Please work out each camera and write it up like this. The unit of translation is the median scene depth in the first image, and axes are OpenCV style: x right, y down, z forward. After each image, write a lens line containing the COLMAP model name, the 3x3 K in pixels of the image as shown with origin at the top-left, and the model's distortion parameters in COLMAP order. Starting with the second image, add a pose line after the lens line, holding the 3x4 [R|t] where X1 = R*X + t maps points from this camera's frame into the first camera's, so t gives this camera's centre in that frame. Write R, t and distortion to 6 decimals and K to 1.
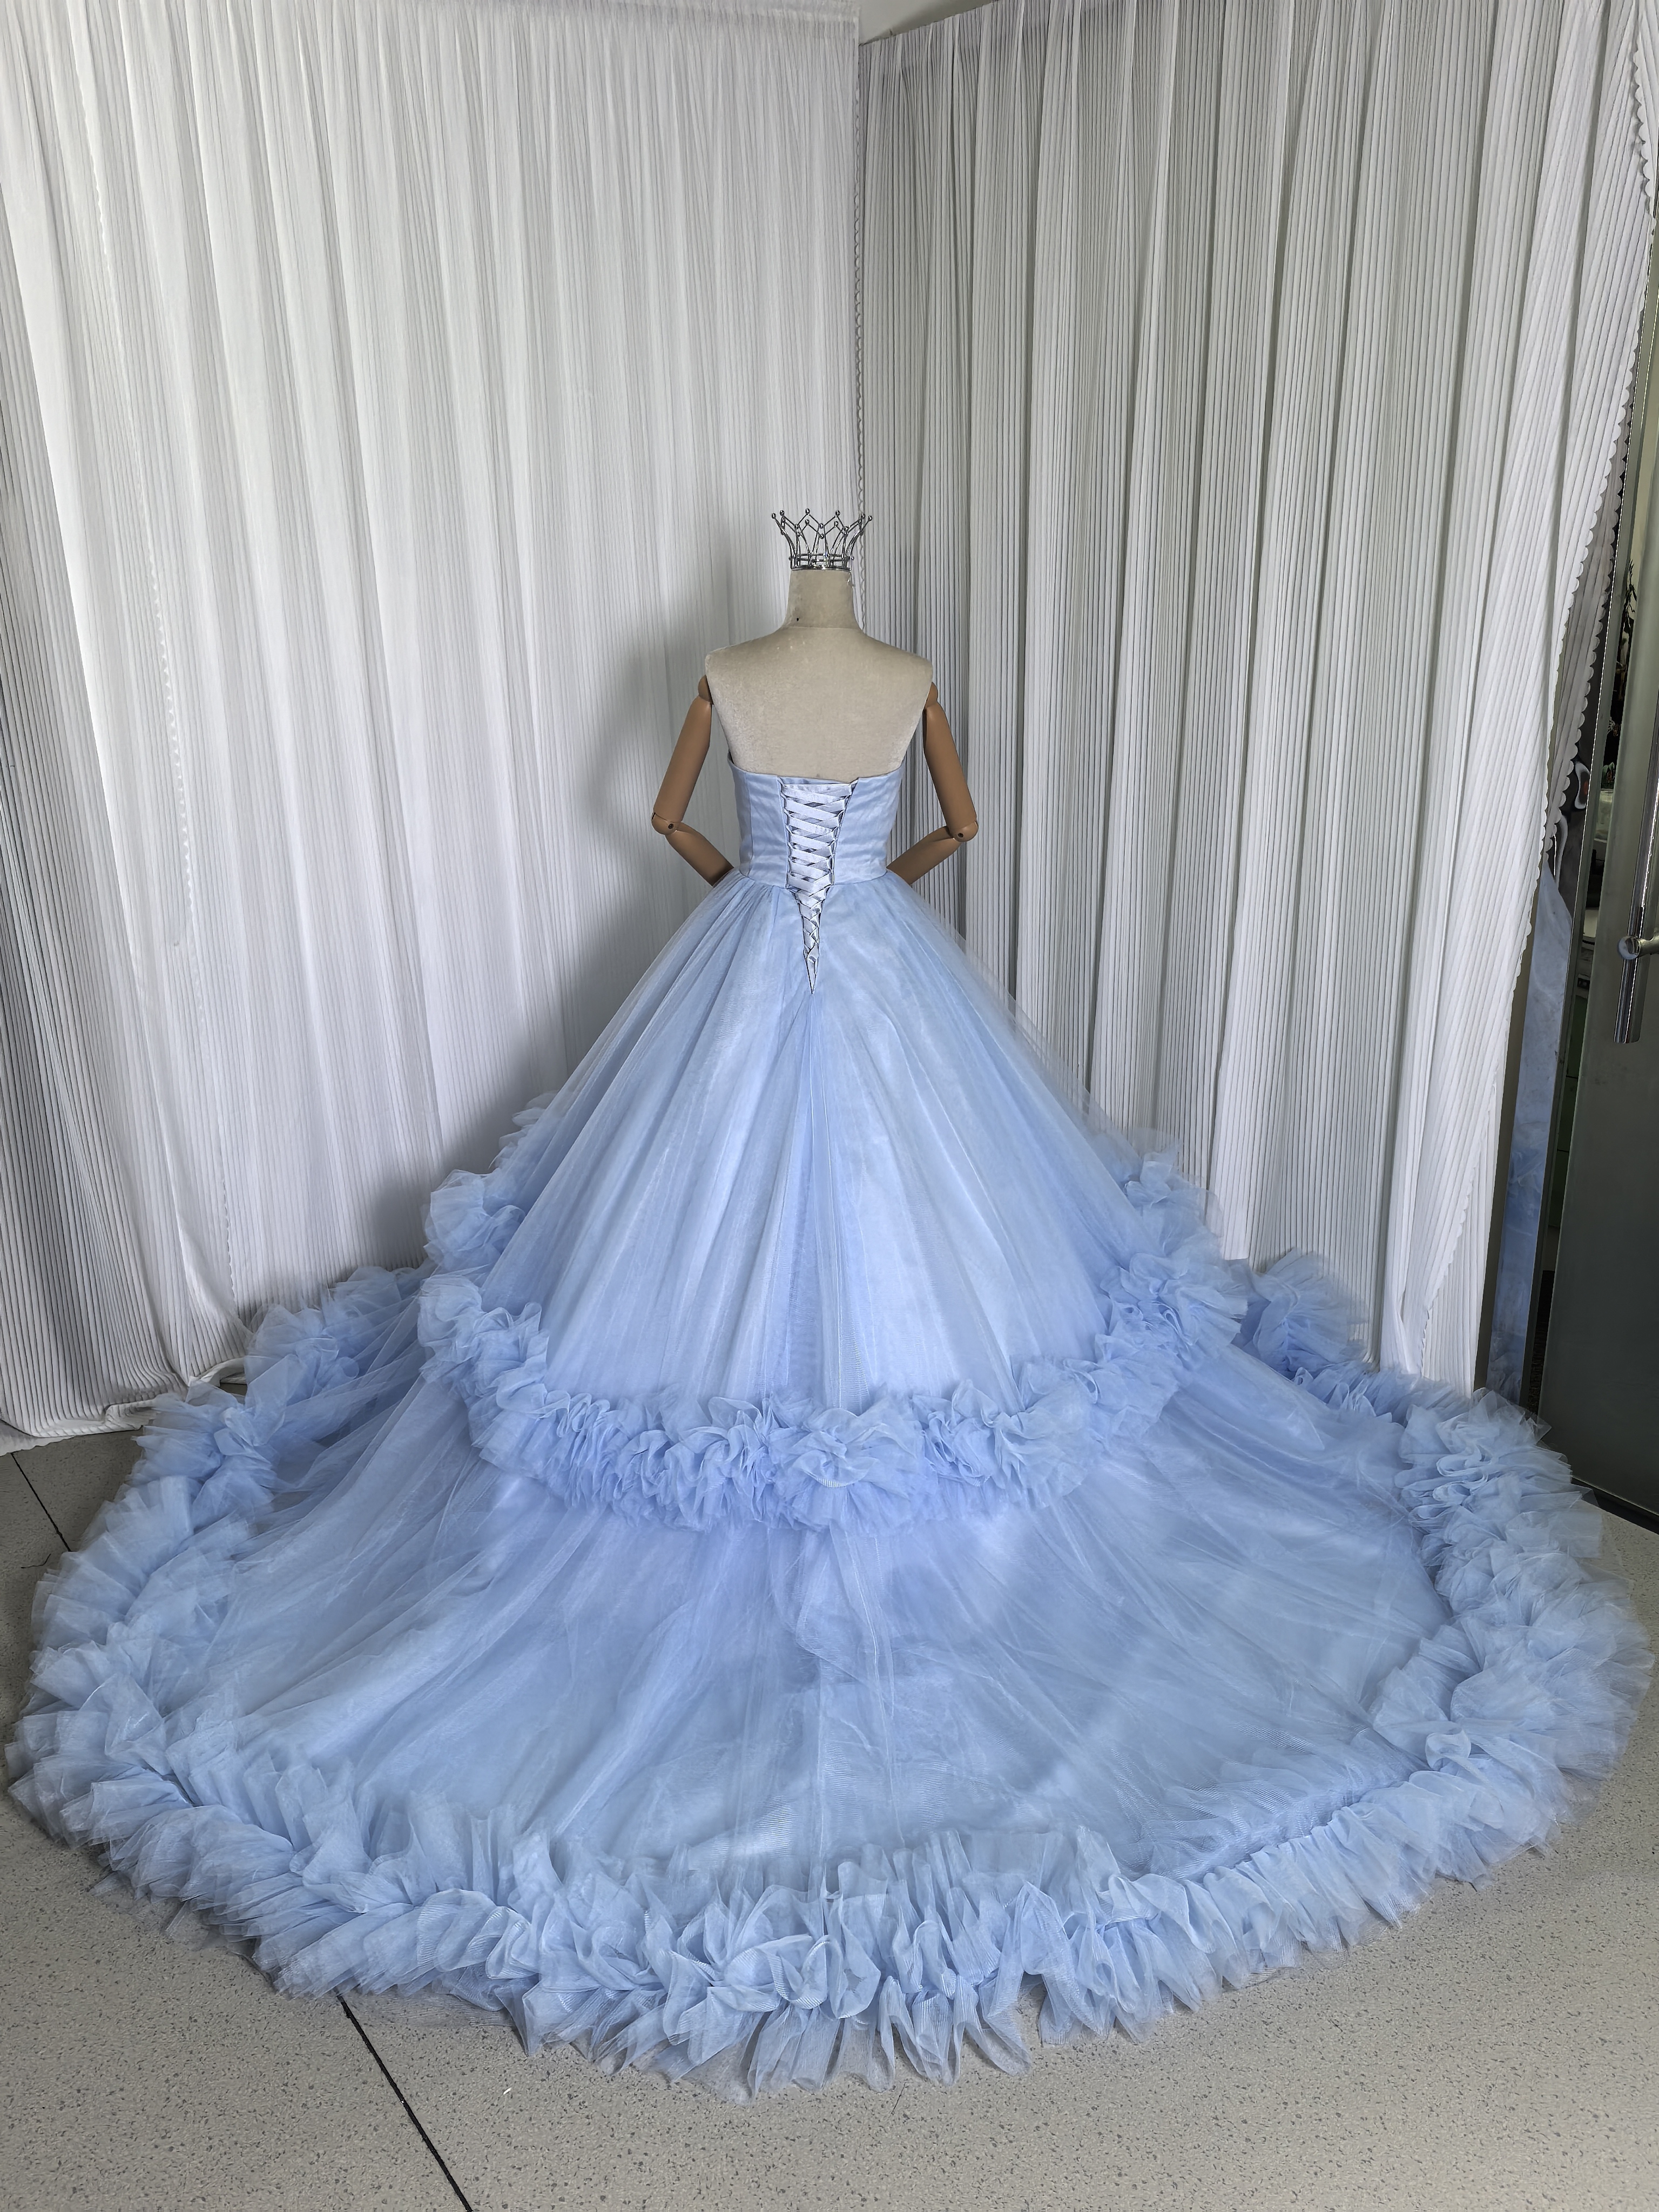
lens RADIAL K [[1823.1, 0, 815.4], [0, 1823.1, 1122.2], [0, 0, 1]] dist [0.052500, -0.086208]
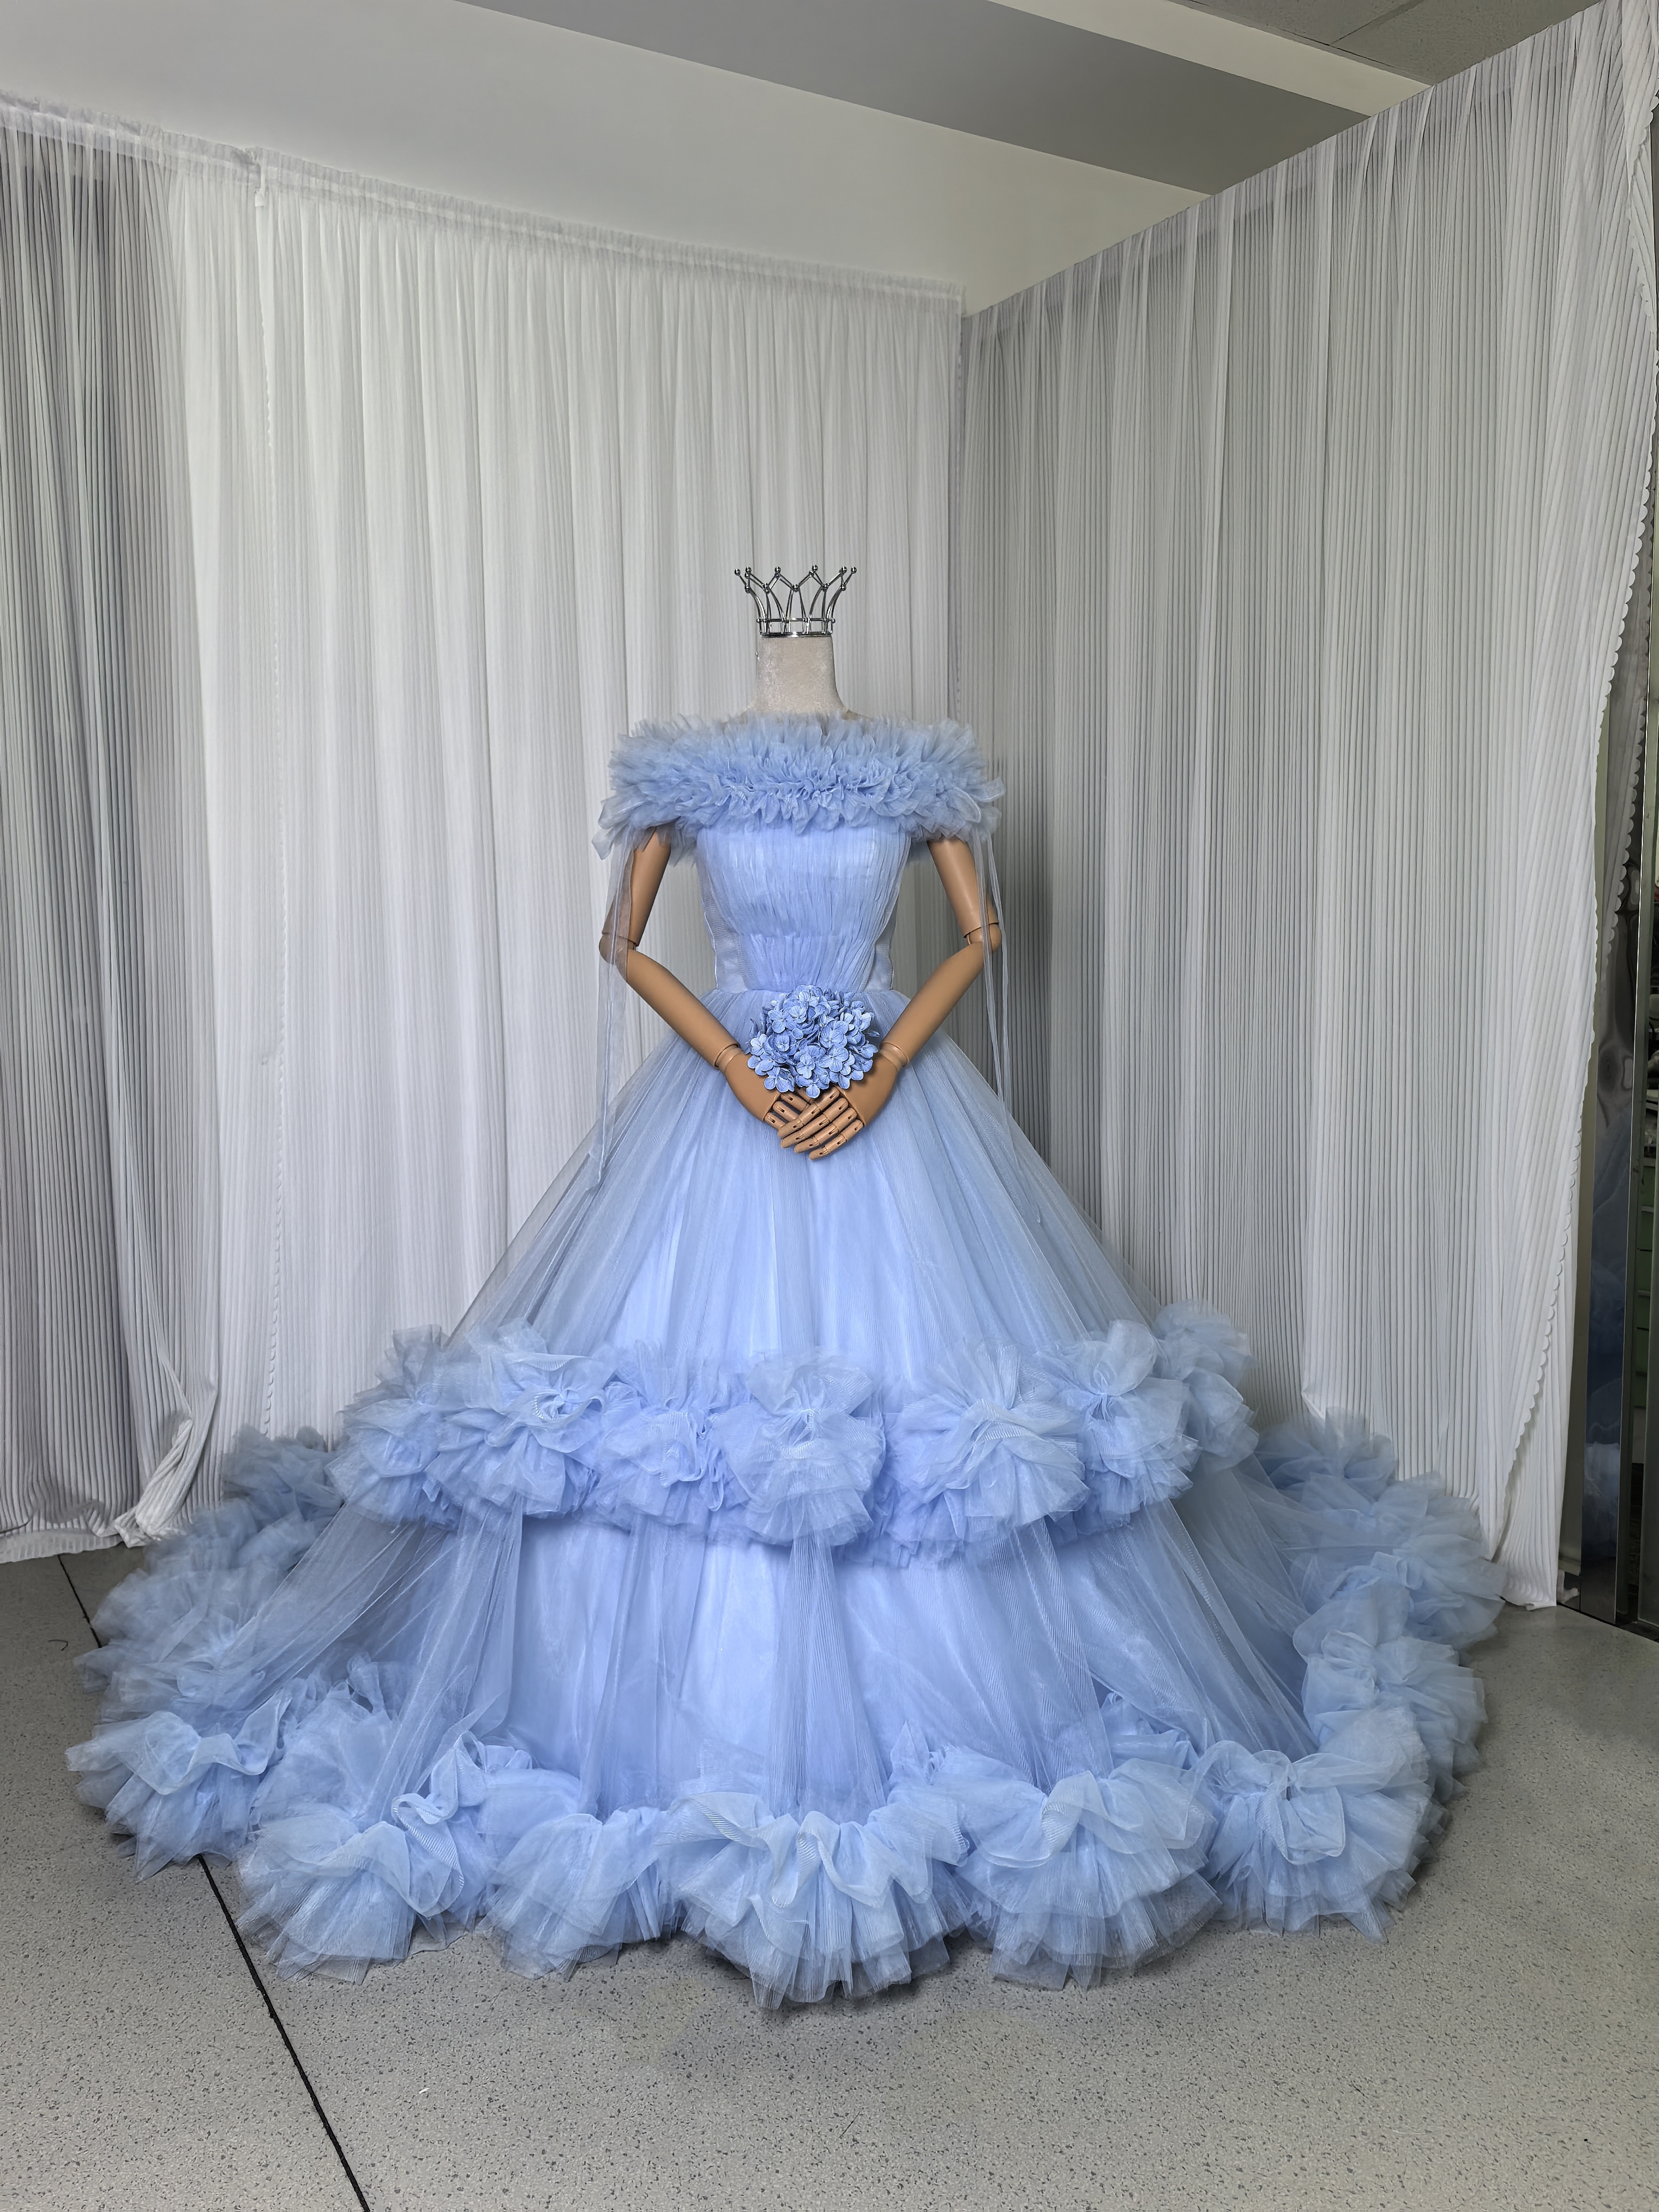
lens RADIAL K [[1823.1, 0, 843.3], [0, 1823.1, 1099.1], [0, 0, 1]] dist [0.052500, -0.086208]
pose [[0.996446, 0.019421, -0.081964, 0.069770], [-0.036699, 0.975942, -0.214917, 0.157085], [0.075818, 0.217162, 0.973187, 0.015070]]
